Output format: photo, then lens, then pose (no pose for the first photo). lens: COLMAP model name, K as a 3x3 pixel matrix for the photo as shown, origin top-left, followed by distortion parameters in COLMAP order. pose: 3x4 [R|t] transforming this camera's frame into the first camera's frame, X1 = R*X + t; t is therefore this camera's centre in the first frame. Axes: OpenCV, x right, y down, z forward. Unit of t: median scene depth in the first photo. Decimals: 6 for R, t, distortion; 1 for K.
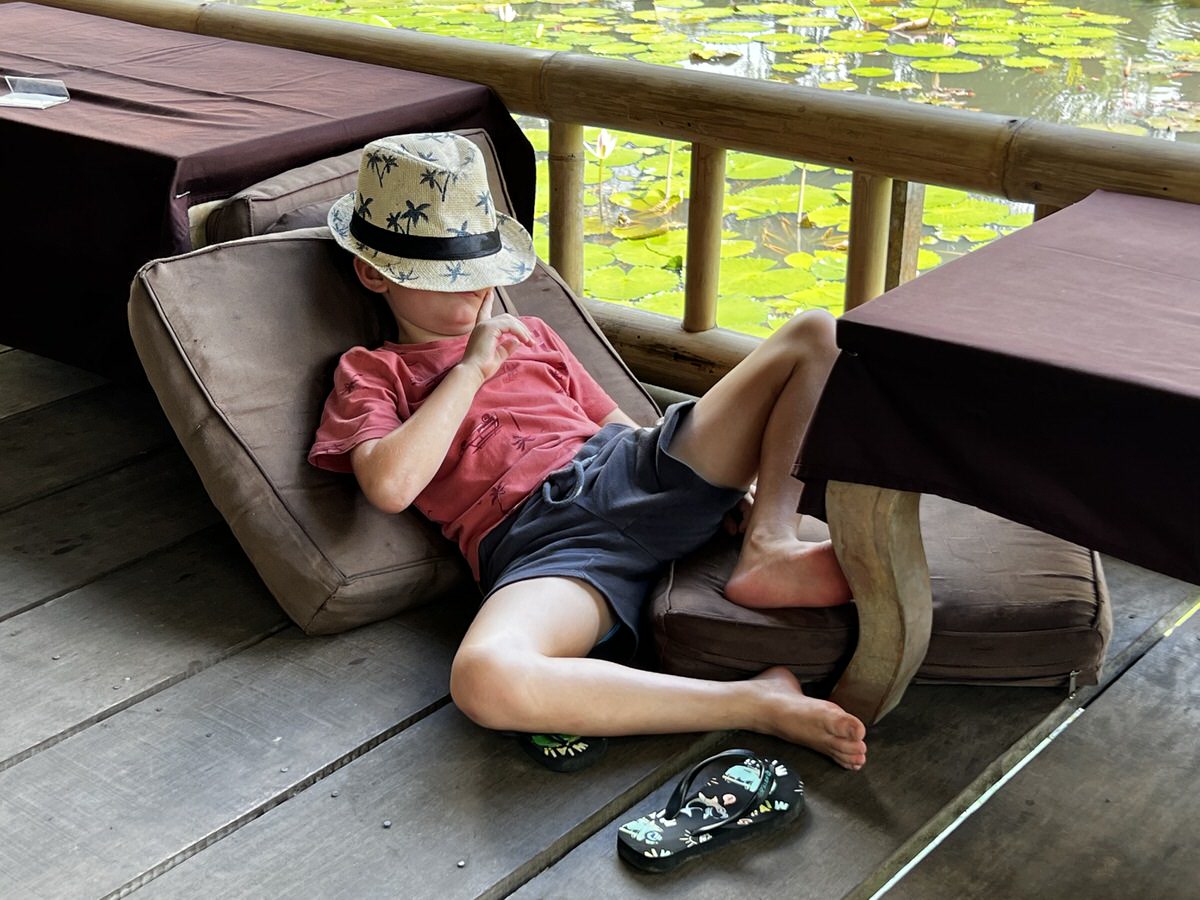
lens RADIAL K [[1825.8, 0, 600.5], [0, 1825.8, 477.2], [0, 0, 1]] dist [0.068903, 0.000000]
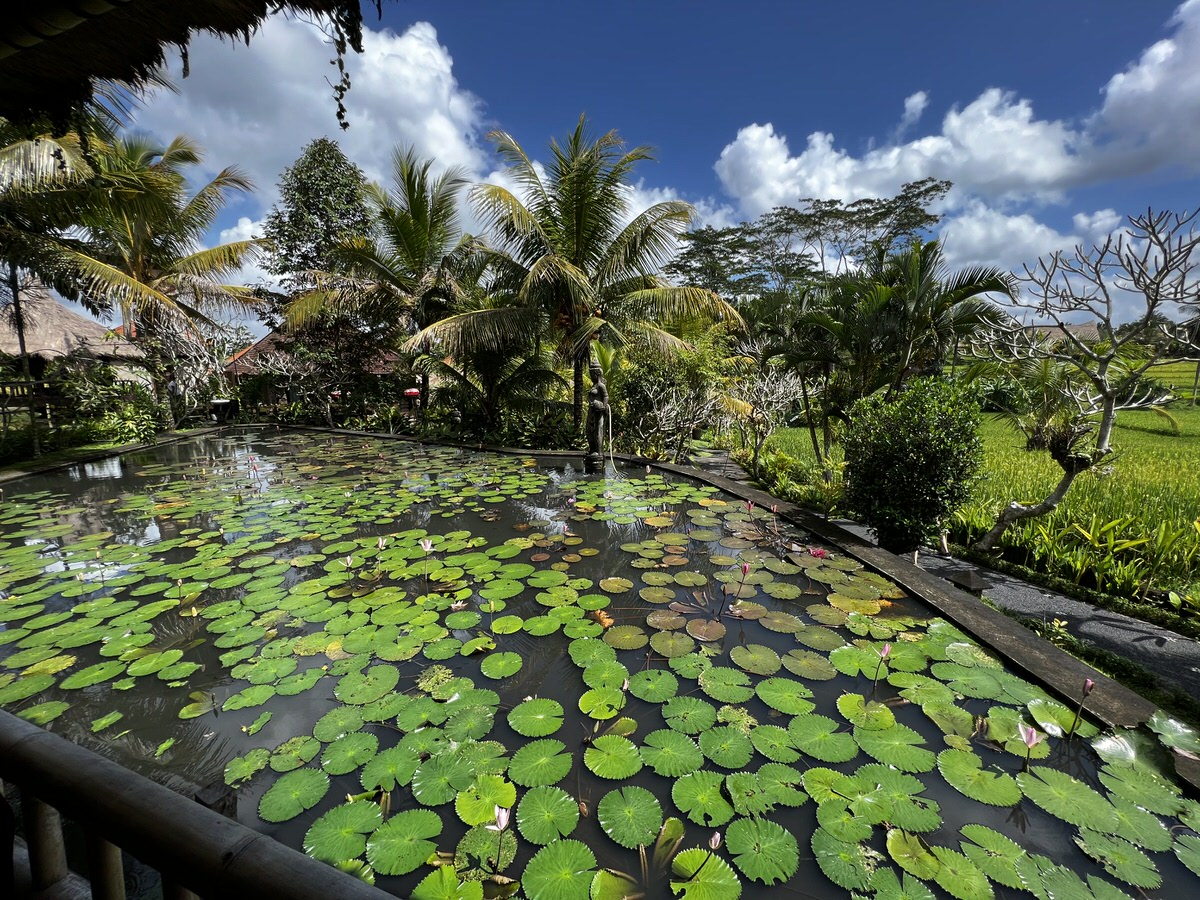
lens RADIAL K [[481.4, 0, 599.7], [0, 481.4, 448.0], [0, 0, 1]] dist [0.001316, 0.000093]
pose [[0.947635, -0.057394, 0.314155, 0.448041], [0.132327, 0.965864, -0.222702, -0.426914], [-0.290649, 0.252612, 0.922882, 0.546752]]
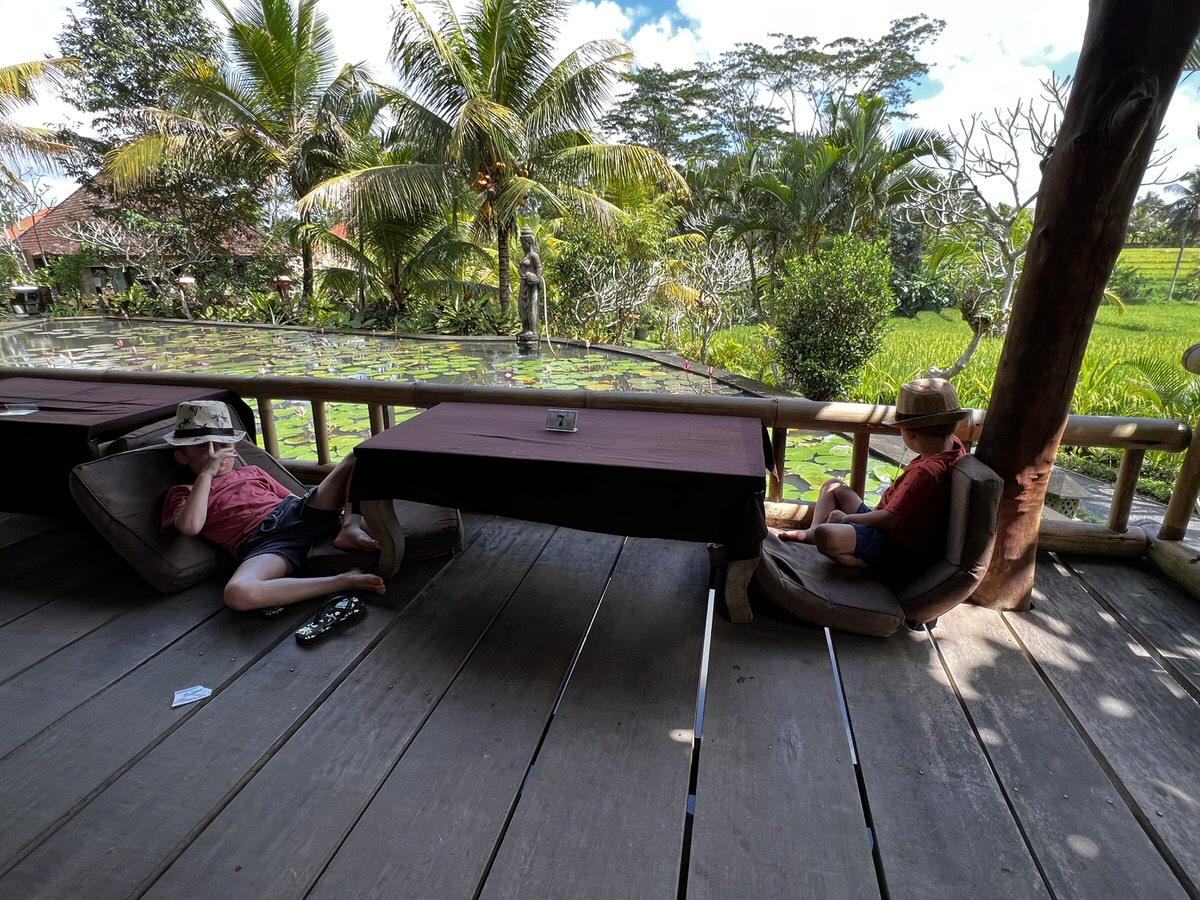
lens RADIAL K [[596.4, 0, 599.8], [0, 596.4, 451.2], [0, 0, 1]] dist [-0.003101, 0.002655]
pose [[0.899084, -0.135572, 0.416255, 0.074001], [0.175039, 0.982854, -0.057964, 0.042622], [-0.401259, 0.124976, 0.907398, -0.059796]]
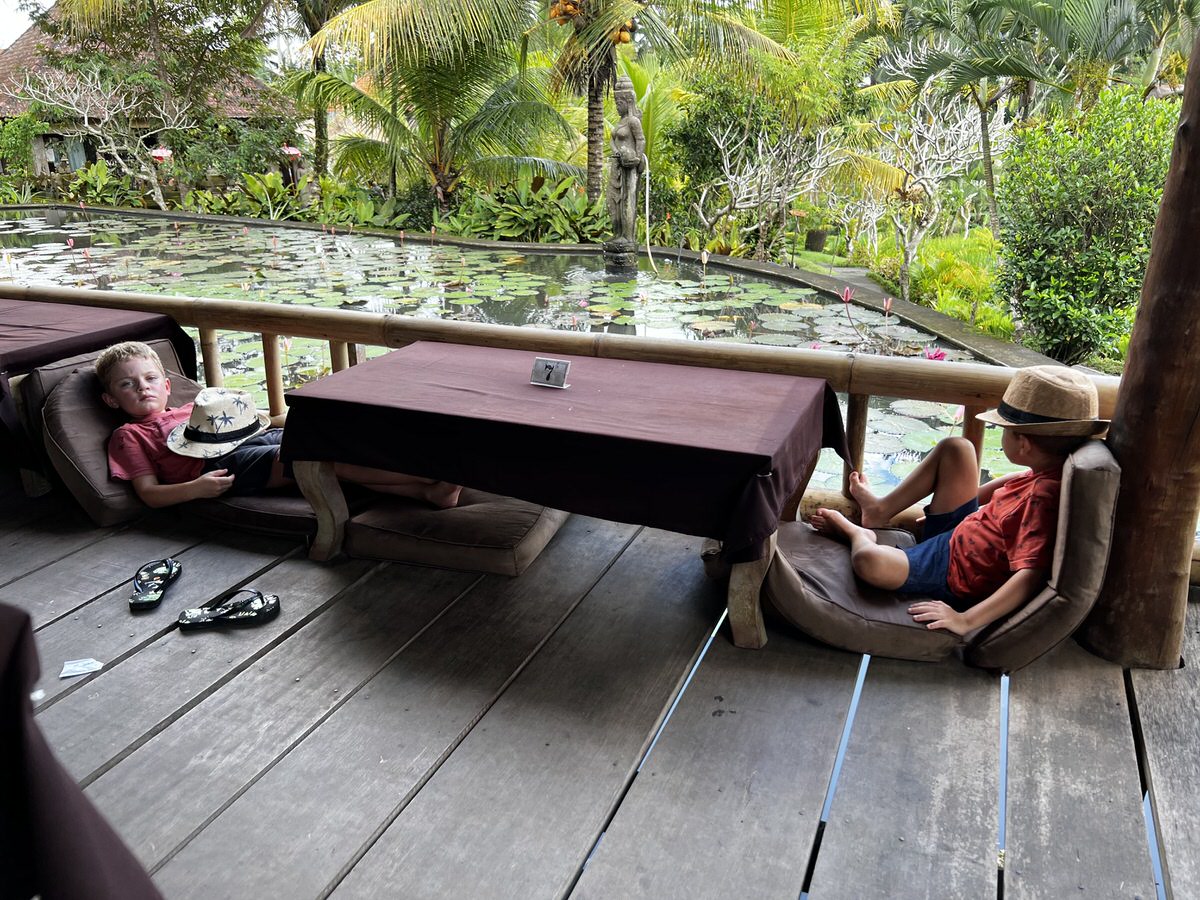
lens RADIAL K [[908.1, 0, 597.0], [0, 908.1, 460.2], [0, 0, 1]] dist [0.058525, -0.068744]
pose [[0.960399, -0.102029, 0.259276, 0.178215], [0.115601, 0.992584, -0.037607, 0.083816], [-0.253516, 0.066090, 0.965071, -0.252476]]
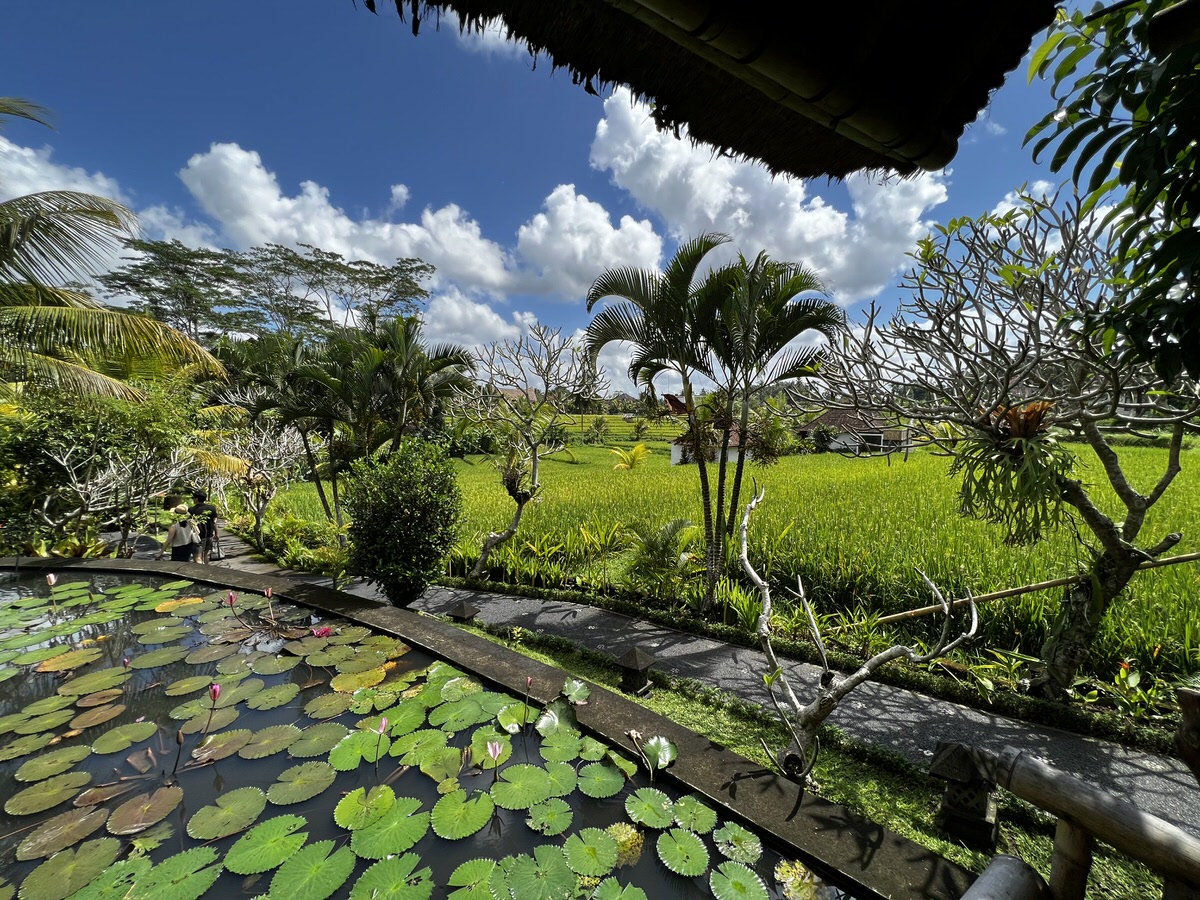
lens RADIAL K [[481.4, 0, 597.8], [0, 481.4, 445.8], [0, 0, 1]] dist [0.001316, 0.000093]
pose [[0.323445, -0.052542, 0.944787, 0.598720], [0.368657, 0.926561, -0.074680, -0.475987], [-0.871479, 0.372457, 0.319062, 0.467521]]
